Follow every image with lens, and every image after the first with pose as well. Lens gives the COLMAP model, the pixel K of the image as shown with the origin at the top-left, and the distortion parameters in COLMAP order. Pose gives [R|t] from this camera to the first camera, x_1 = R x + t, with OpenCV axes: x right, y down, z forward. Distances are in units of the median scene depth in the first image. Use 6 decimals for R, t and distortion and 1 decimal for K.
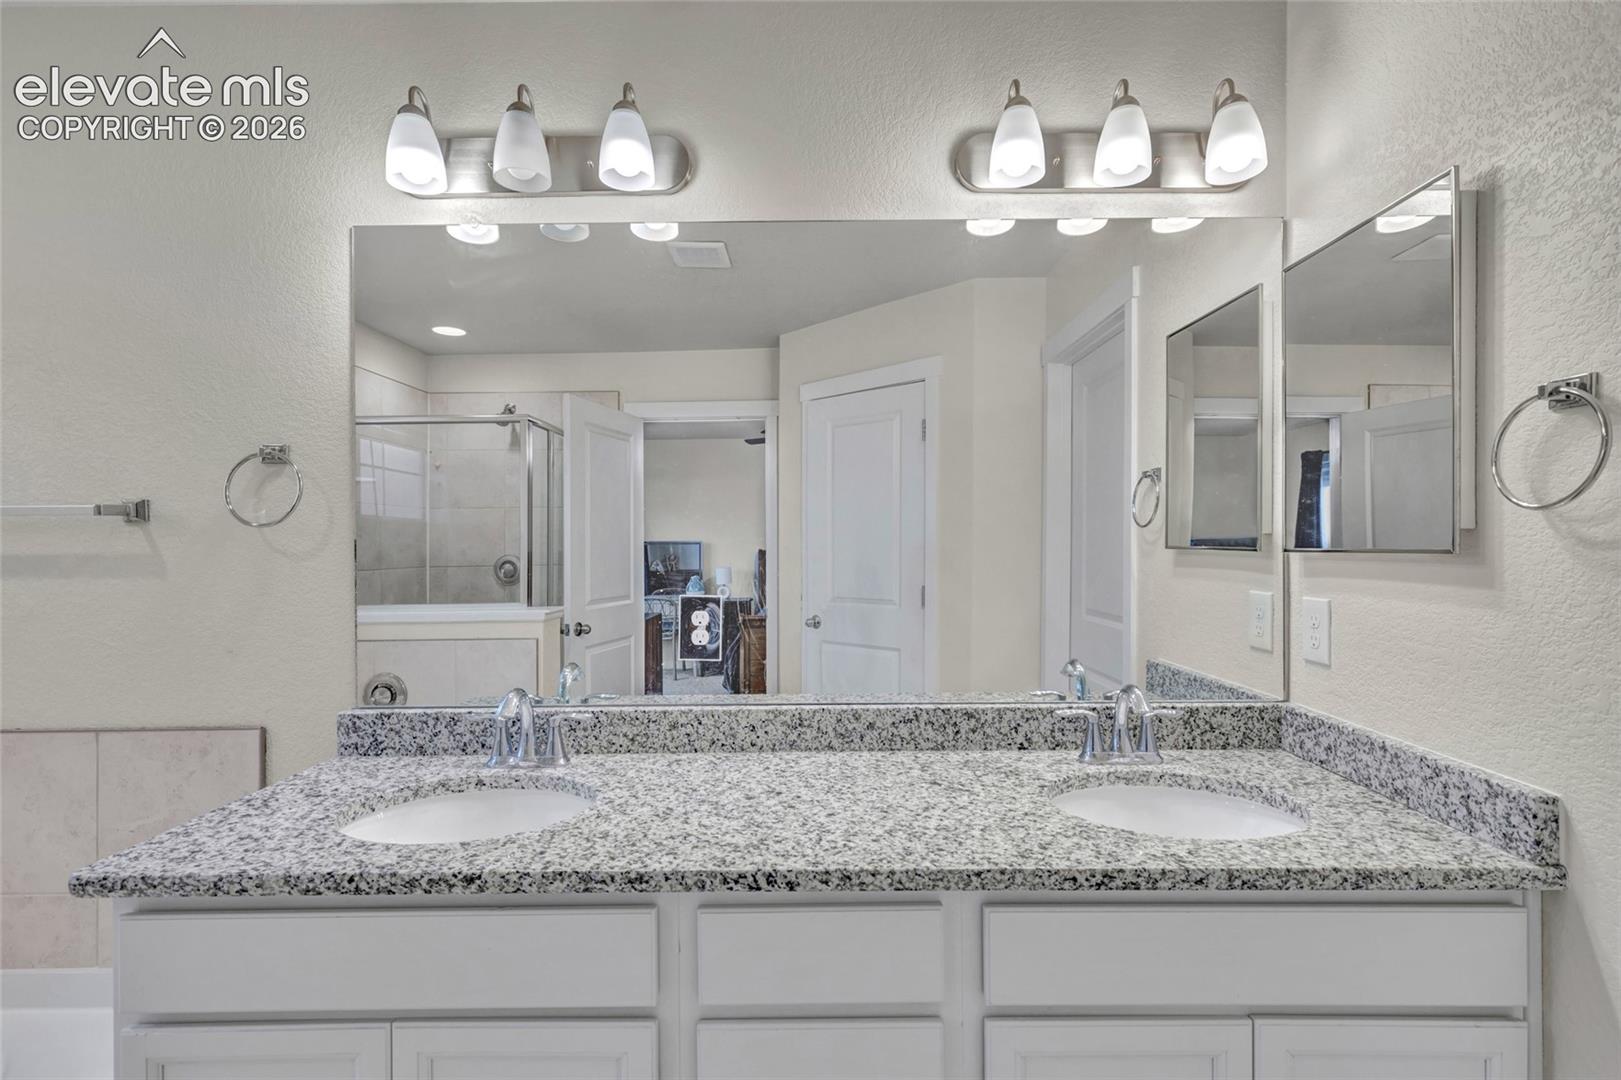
lens RADIAL K [[741.8, 0, 813.7], [0, 741.8, 545.9], [0, 0, 1]] dist [0.009659, -0.001798]
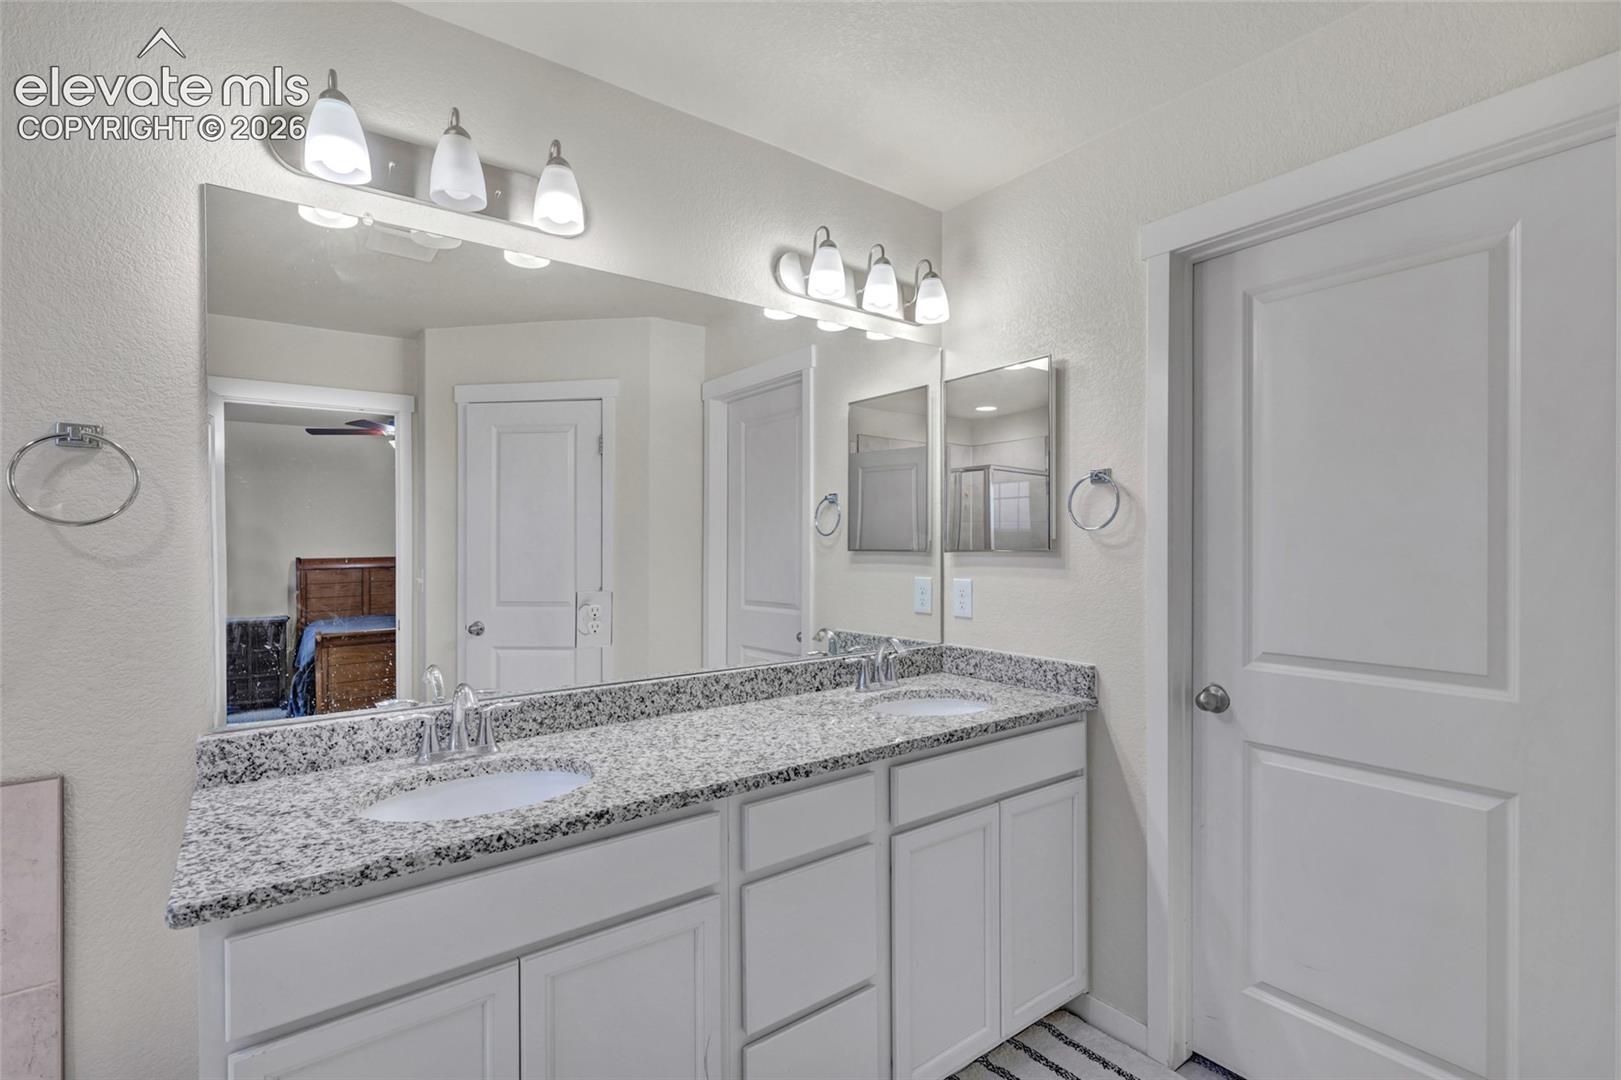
lens RADIAL K [[741.8, 0, 799.5], [0, 741.8, 551.7], [0, 0, 1]] dist [0.009659, -0.001798]
pose [[0.802416, -0.003149, 0.596757, -0.629958], [0.003778, 0.999993, 0.000197, 0.006127], [-0.596753, 0.002096, 0.802422, -0.130140]]
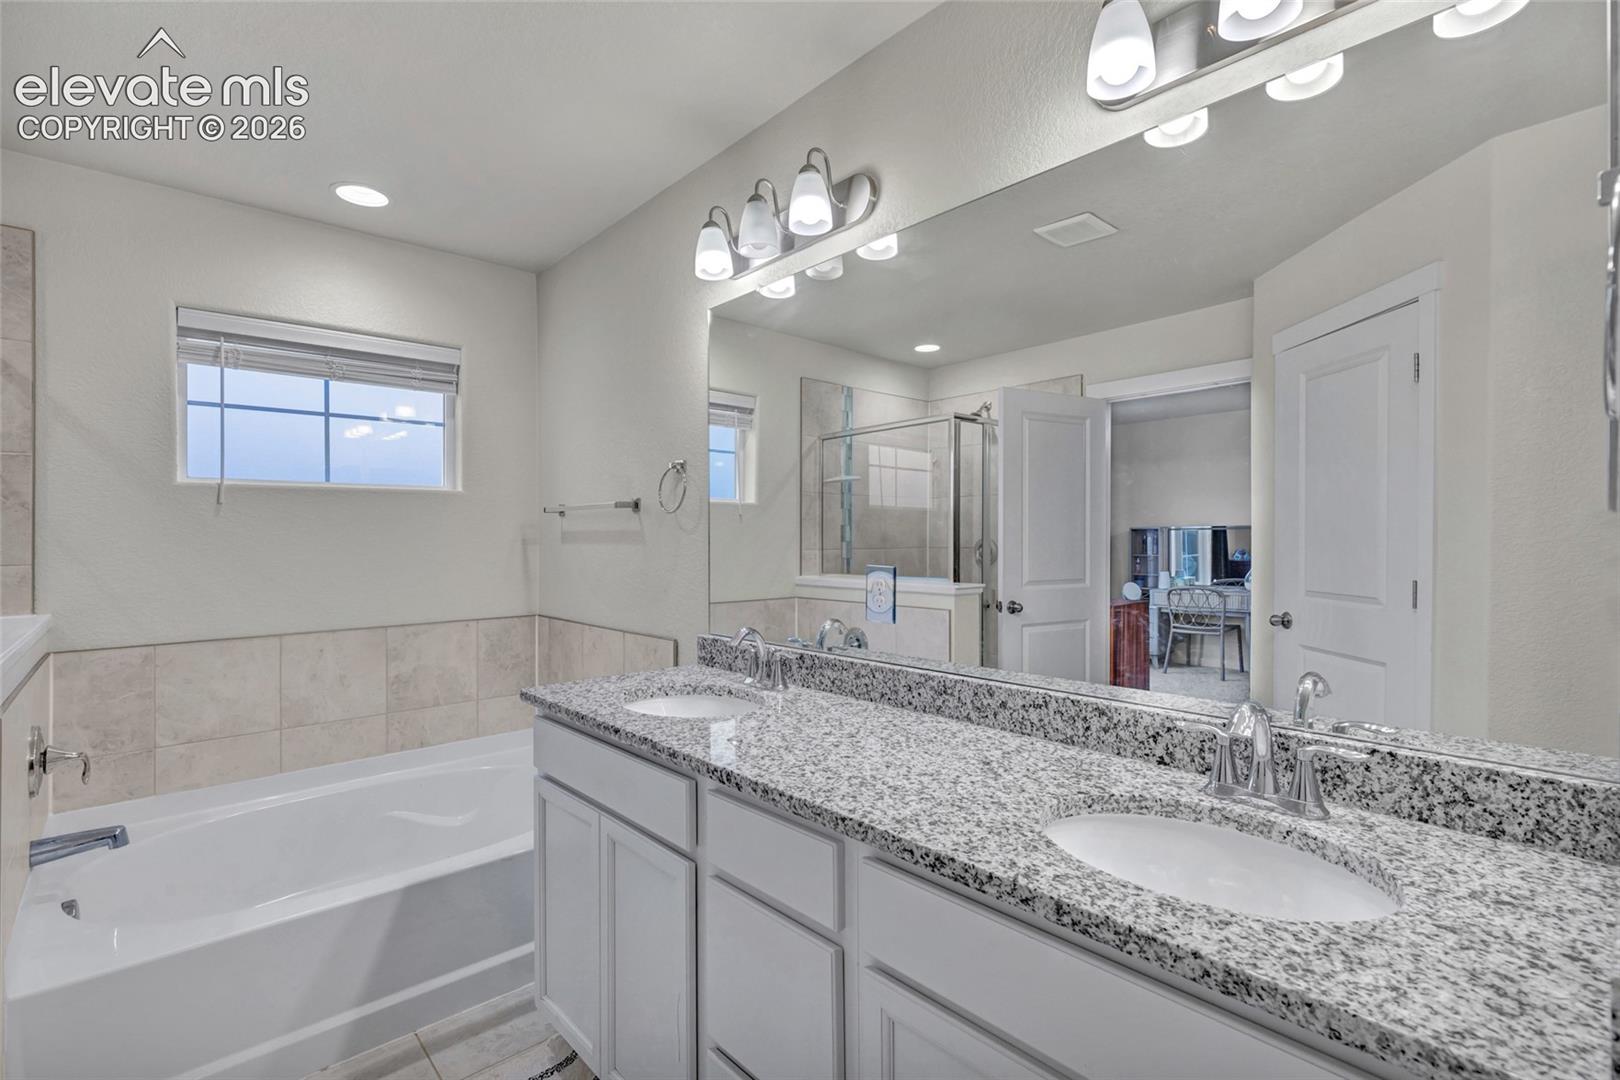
lens RADIAL K [[741.3, 0, 810.3], [0, 741.3, 533.4], [0, 0, 1]] dist [0.009659, -0.001798]
pose [[0.676841, 0.001026, -0.736129, 0.656579], [-0.002671, 0.999996, -0.001062, 0.020450], [0.736124, 0.002685, 0.676841, 0.161134]]
